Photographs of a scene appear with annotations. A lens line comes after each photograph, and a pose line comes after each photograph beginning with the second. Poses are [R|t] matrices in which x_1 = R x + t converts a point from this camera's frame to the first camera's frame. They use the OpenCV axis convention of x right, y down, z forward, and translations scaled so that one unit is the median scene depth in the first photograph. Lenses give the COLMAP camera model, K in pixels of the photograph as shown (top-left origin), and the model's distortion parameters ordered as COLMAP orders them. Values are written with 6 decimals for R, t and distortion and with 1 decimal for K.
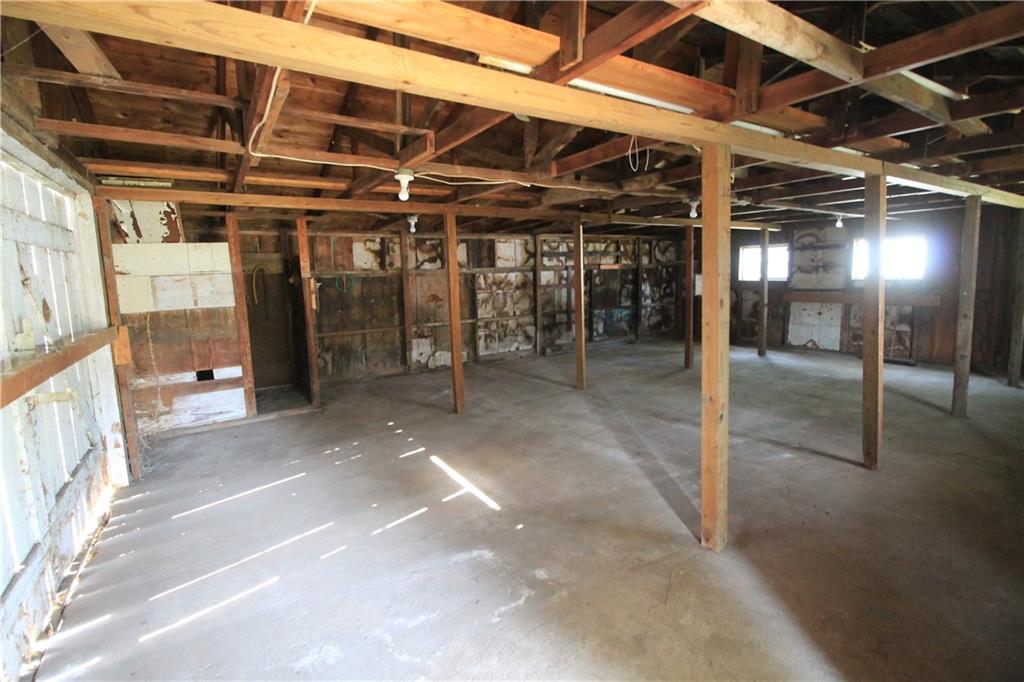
lens RADIAL K [[495.1, 0, 512.0], [0, 495.1, 341.0], [0, 0, 1]] dist [0.003299, -0.018690]
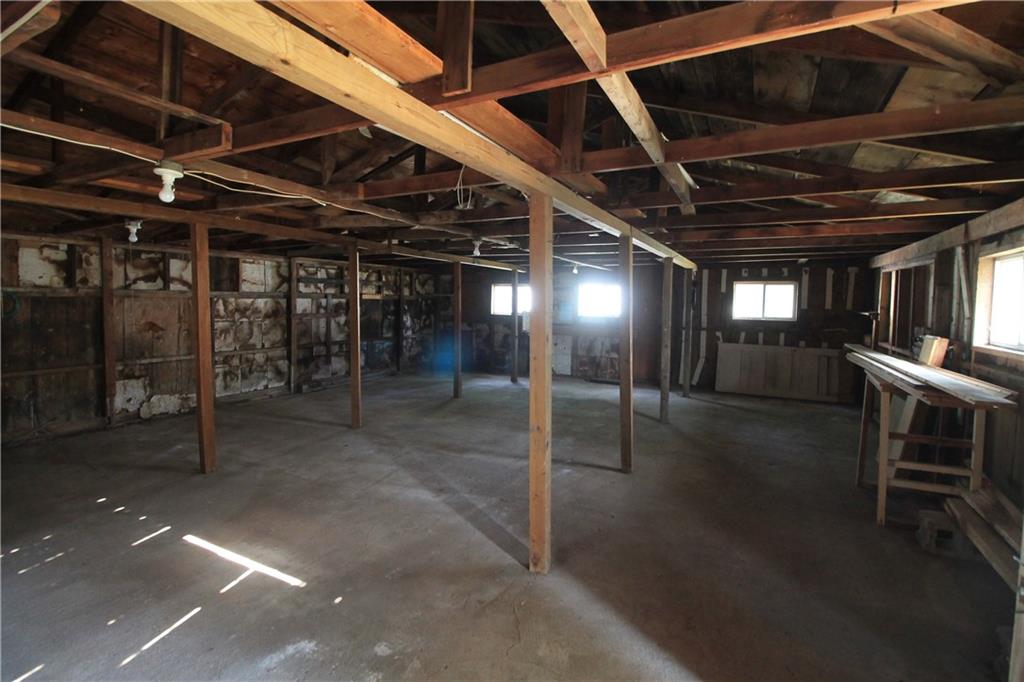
lens RADIAL K [[495.1, 0, 512.0], [0, 495.1, 341.0], [0, 0, 1]] dist [0.003299, -0.018690]
pose [[0.850959, -0.002212, 0.525227, -0.132175], [0.032492, 0.998298, -0.048438, -0.014021], [-0.524226, 0.058284, 0.849582, 0.073365]]
